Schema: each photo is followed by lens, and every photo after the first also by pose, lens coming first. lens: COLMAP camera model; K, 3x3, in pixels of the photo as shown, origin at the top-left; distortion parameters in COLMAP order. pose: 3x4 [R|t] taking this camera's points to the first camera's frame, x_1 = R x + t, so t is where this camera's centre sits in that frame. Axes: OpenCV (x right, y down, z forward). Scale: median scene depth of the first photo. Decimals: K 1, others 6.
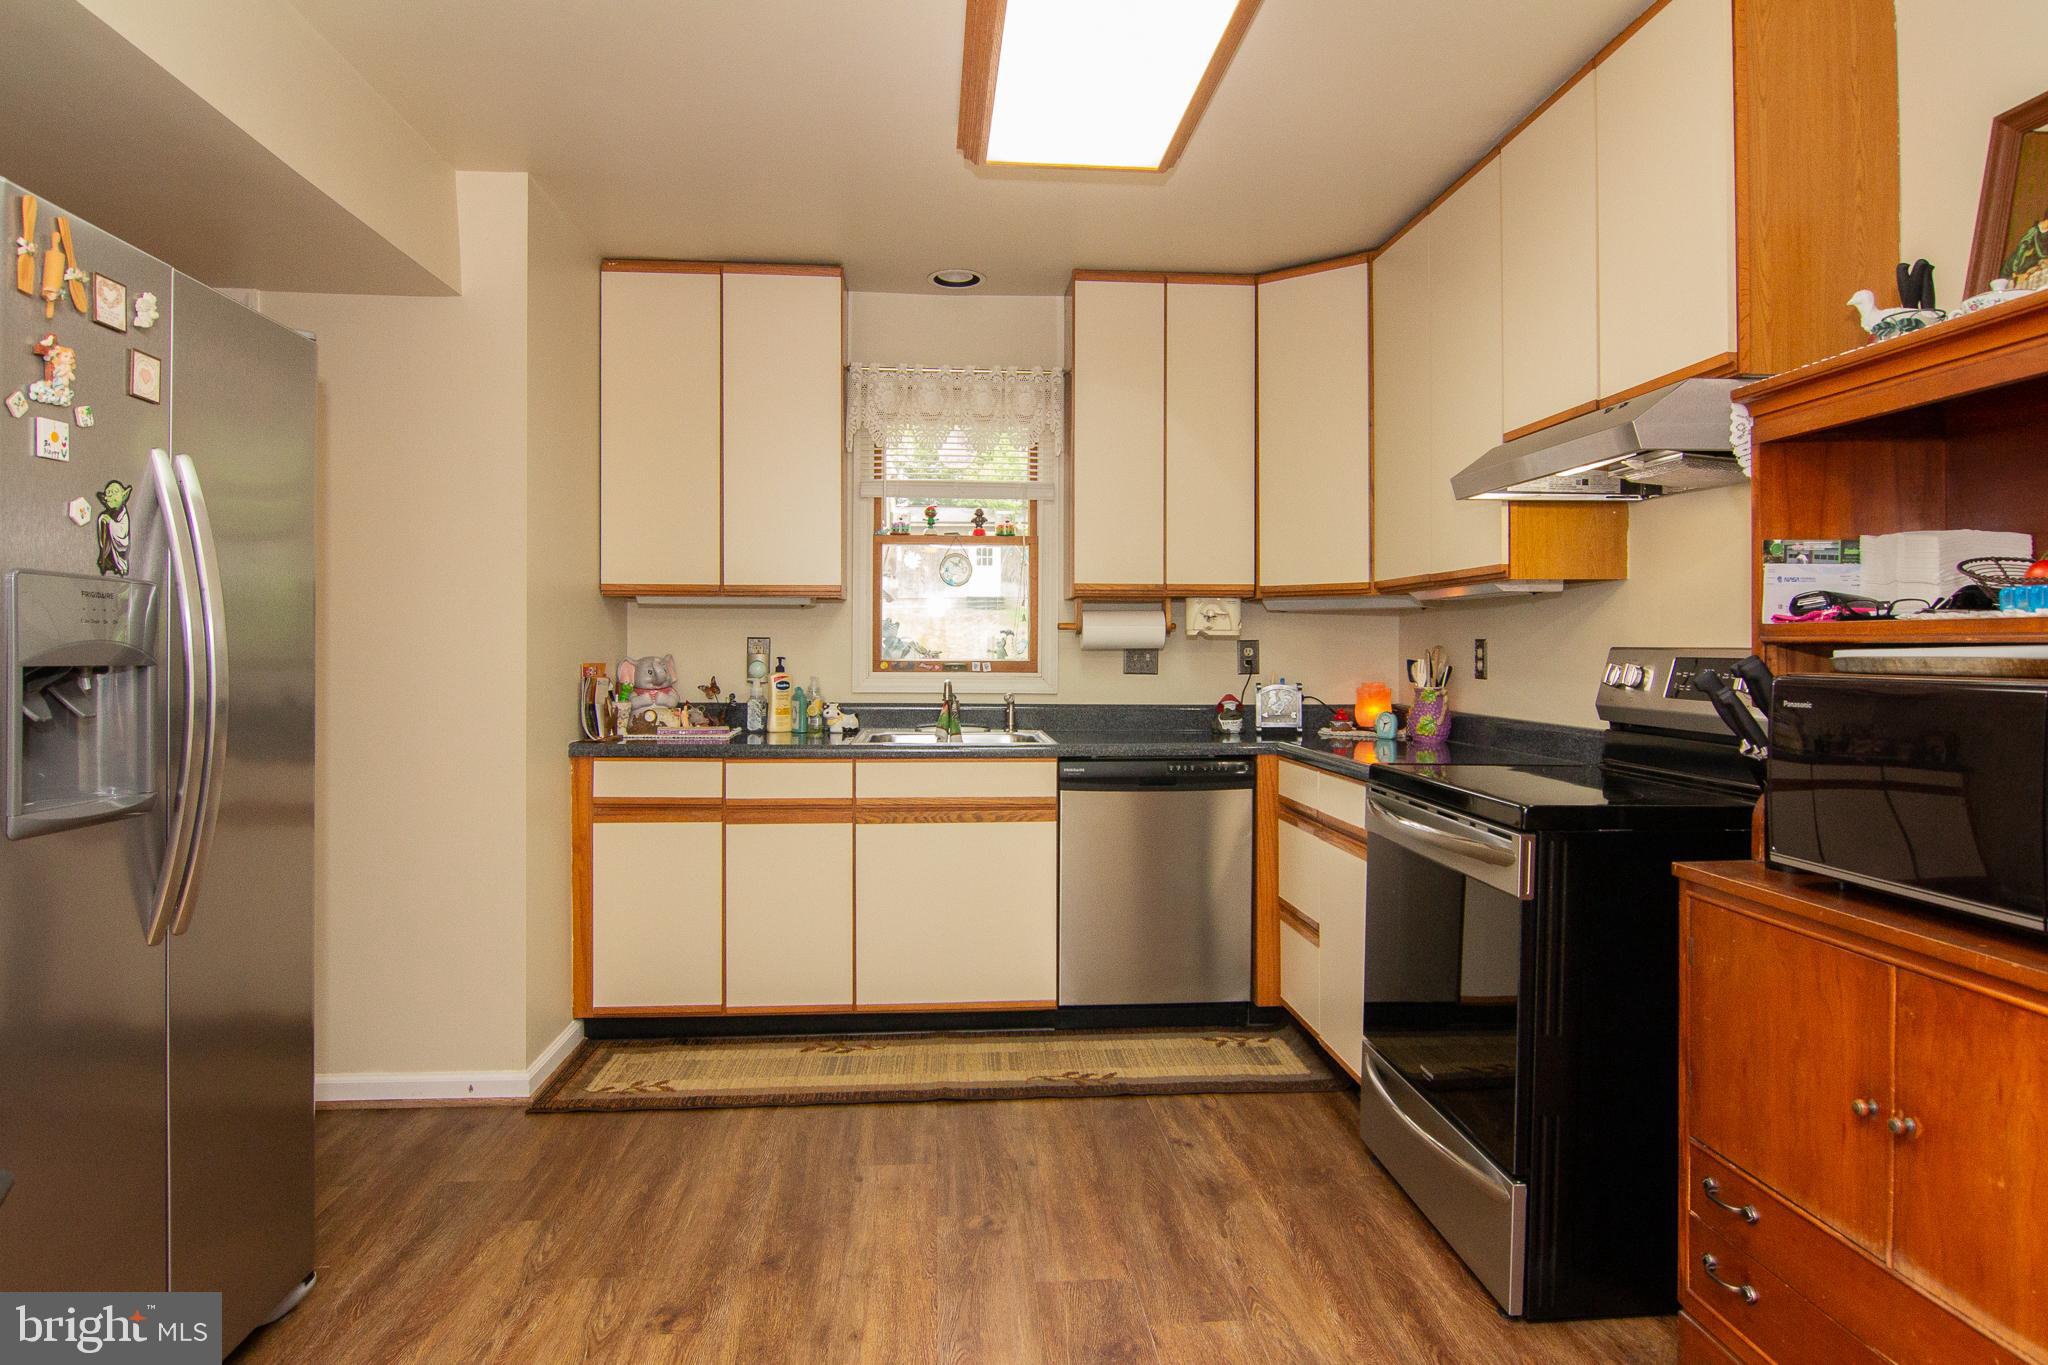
lens RADIAL K [[1212.8, 0, 1081.6], [0, 1212.8, 655.2], [0, 0, 1]] dist [-0.022792, -0.003607]
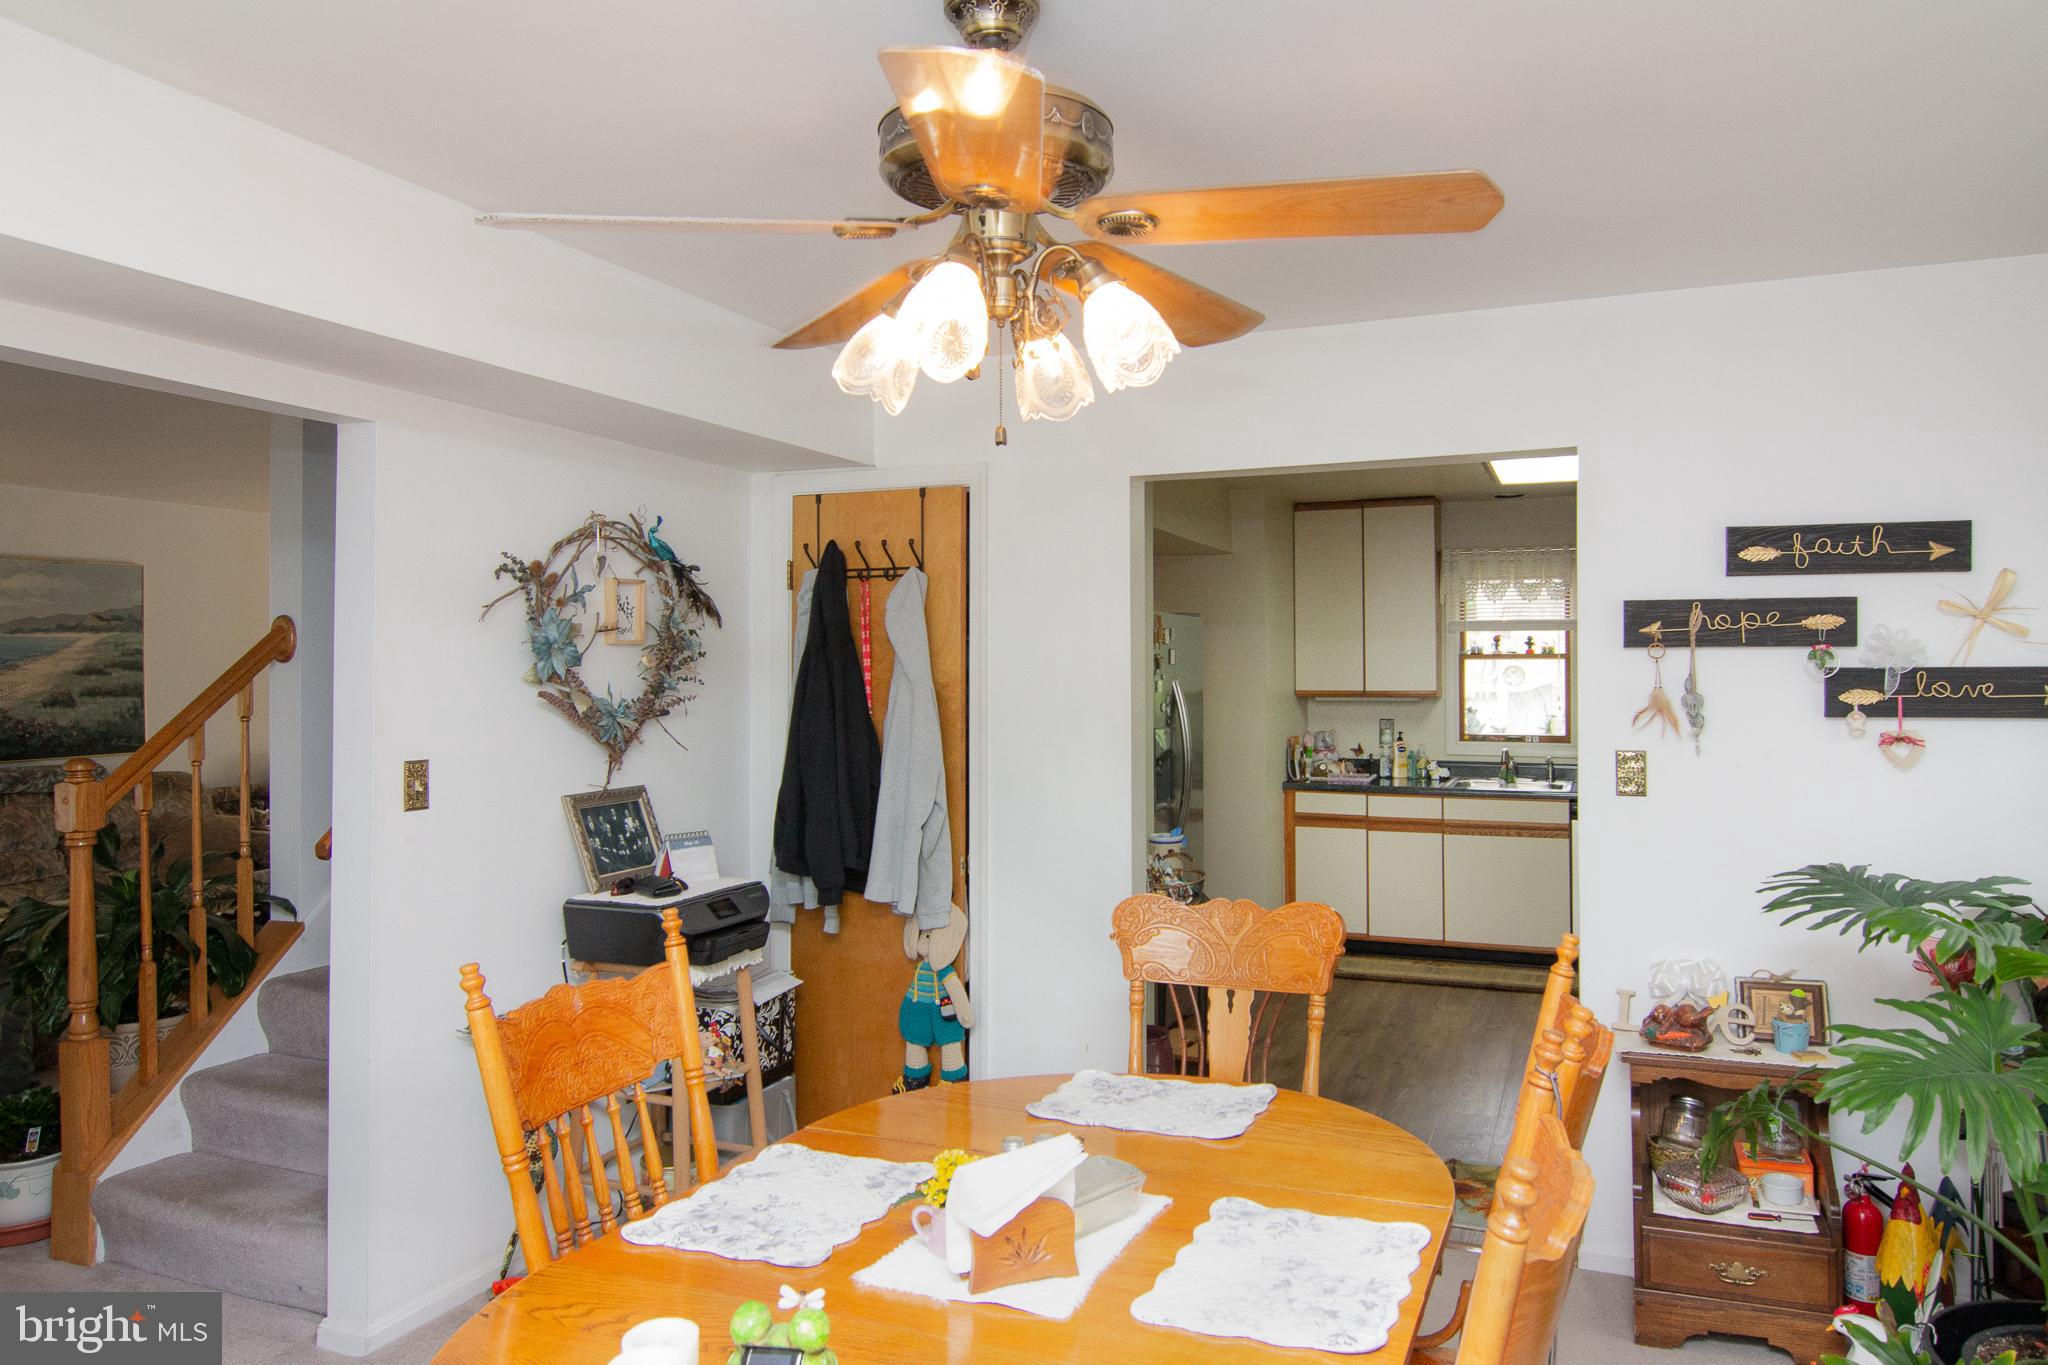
lens RADIAL K [[1381.1, 0, 1024.8], [0, 1381.1, 675.3], [0, 0, 1]] dist [0.002785, -0.001547]
pose [[0.867813, -0.005853, -0.496856, 0.241664], [0.007002, 0.999975, 0.000449, -0.080514], [0.496841, -0.003869, 0.867833, -0.880655]]
